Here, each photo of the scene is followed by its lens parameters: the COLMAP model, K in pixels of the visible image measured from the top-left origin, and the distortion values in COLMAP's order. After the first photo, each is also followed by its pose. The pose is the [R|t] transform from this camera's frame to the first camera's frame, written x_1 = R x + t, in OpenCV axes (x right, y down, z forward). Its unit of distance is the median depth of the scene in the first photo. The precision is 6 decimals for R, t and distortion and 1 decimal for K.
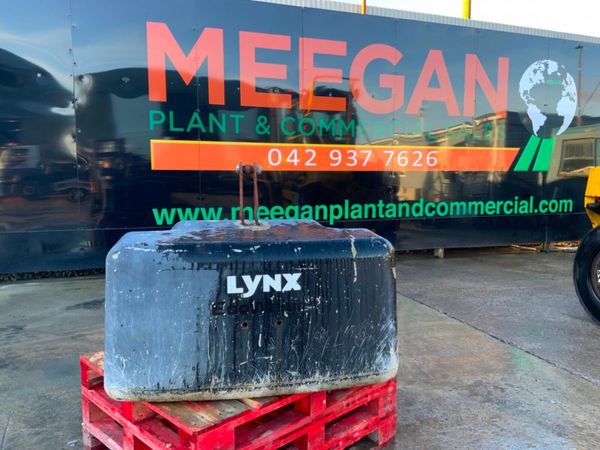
lens RADIAL K [[497.9, 0, 300.0], [0, 497.9, 225.0], [0, 0, 1]] dist [0.094150, -0.157847]
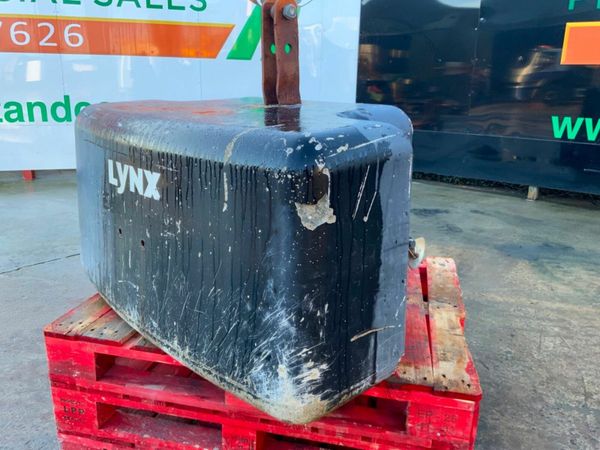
lens RADIAL K [[497.9, 0, 300.0], [0, 497.9, 225.0], [0, 0, 1]] dist [0.094150, -0.157847]
pose [[0.533542, 0.242481, -0.810269, 0.580891], [-0.107347, 0.969688, 0.219504, 0.005986], [0.838934, -0.030134, 0.543399, 0.793809]]
